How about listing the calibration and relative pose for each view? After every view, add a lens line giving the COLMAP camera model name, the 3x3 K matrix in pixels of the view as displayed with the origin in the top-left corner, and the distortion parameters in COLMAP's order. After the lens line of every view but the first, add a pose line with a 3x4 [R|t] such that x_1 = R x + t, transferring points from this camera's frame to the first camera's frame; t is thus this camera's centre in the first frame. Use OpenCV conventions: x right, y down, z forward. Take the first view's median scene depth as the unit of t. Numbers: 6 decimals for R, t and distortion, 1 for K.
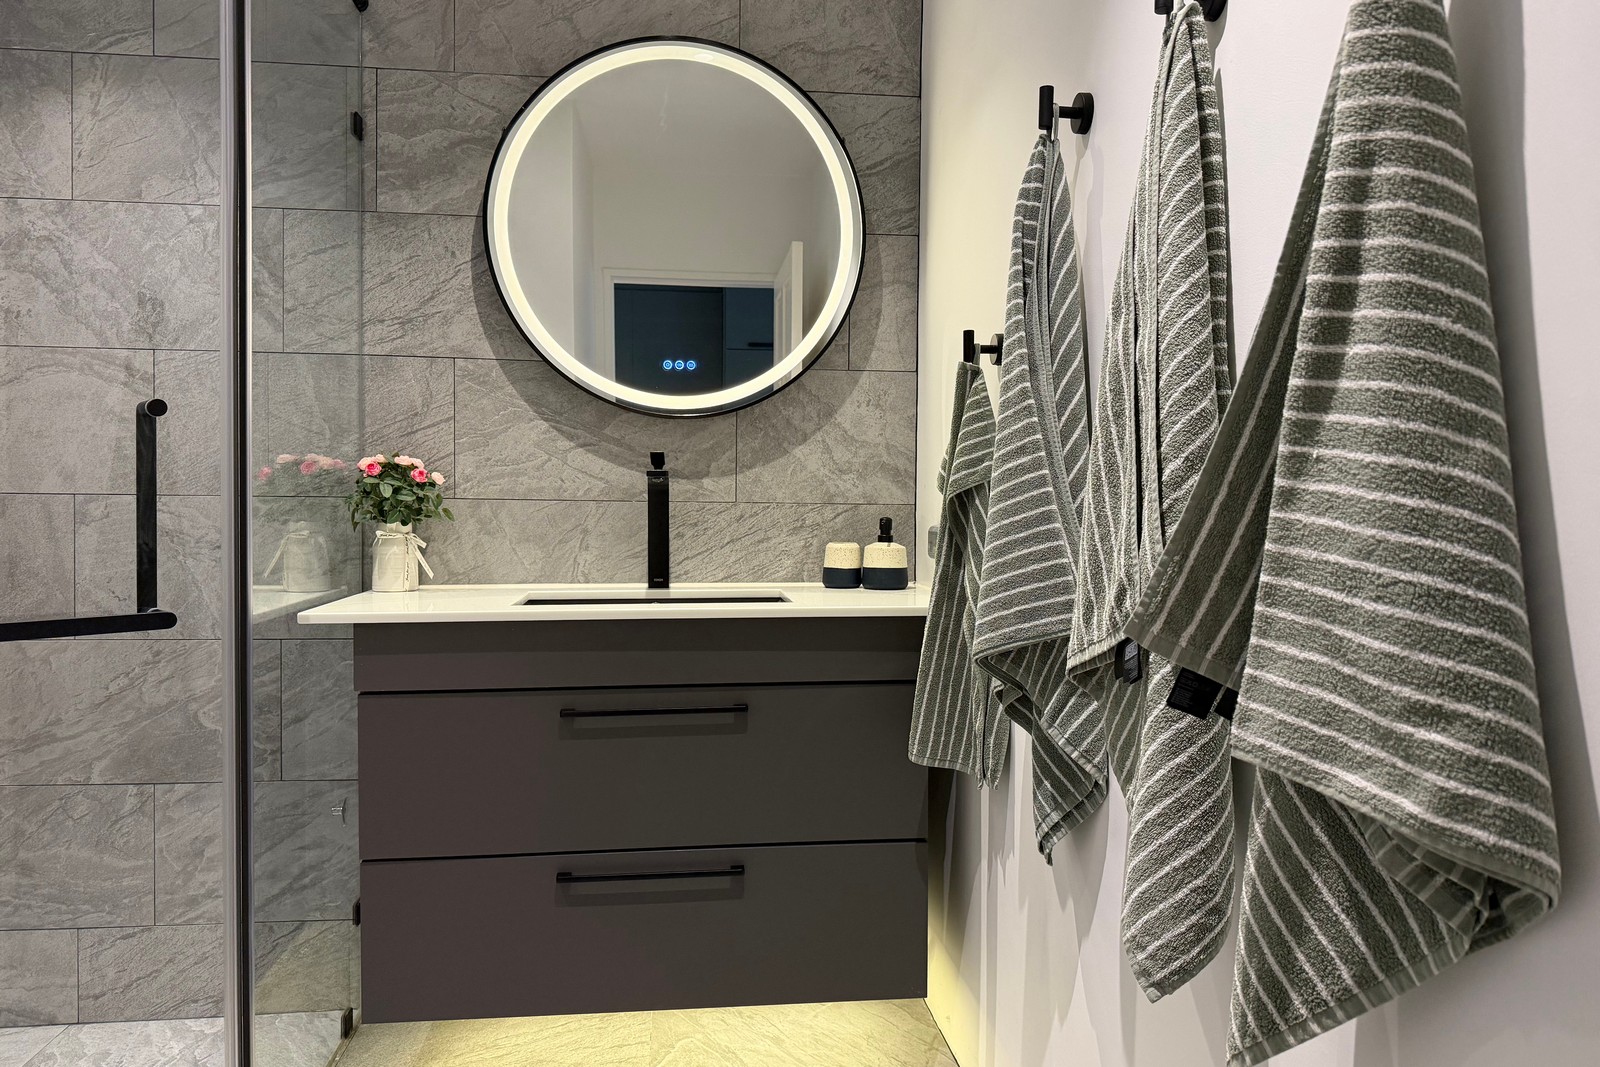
lens RADIAL K [[1135.3, 0, 815.1], [0, 1135.3, 536.7], [0, 0, 1]] dist [0.043667, -0.059792]
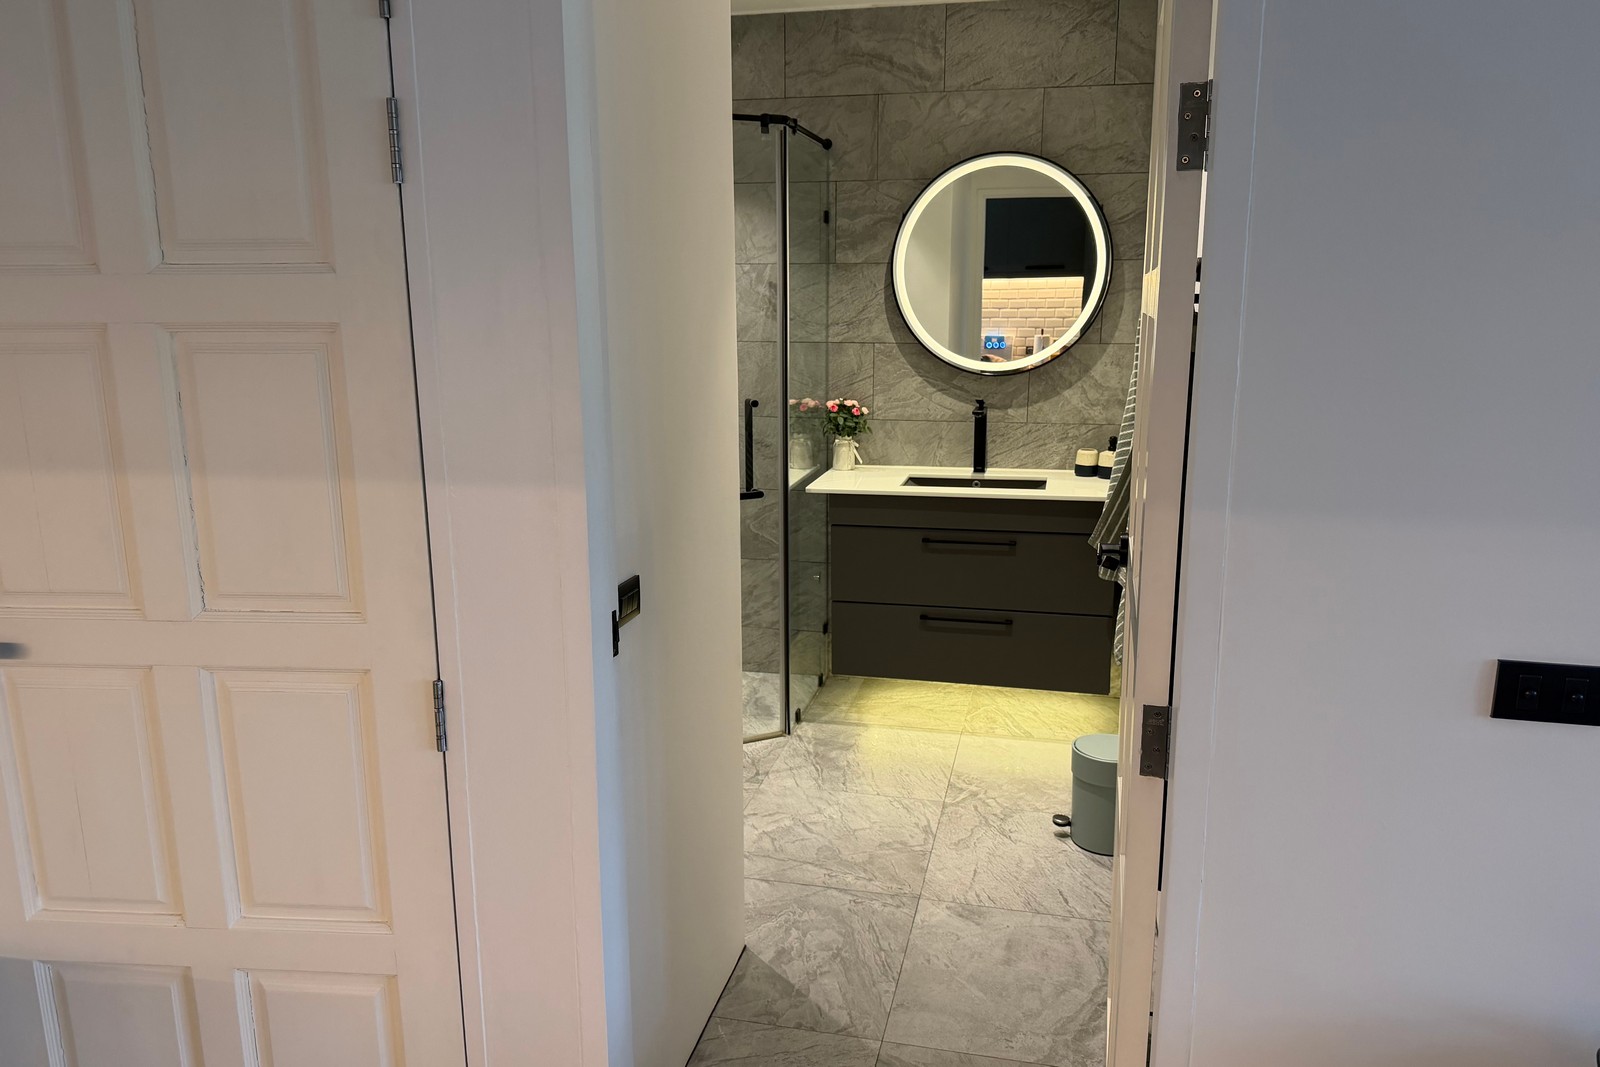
lens RADIAL K [[1135.3, 0, 776.8], [0, 1135.3, 578.2], [0, 0, 1]] dist [0.043667, -0.059792]
pose [[0.933156, 0.073786, -0.351818, 0.213454], [0.004778, 0.976074, 0.217385, -0.187935], [0.359440, -0.204535, 0.910477, -0.815219]]
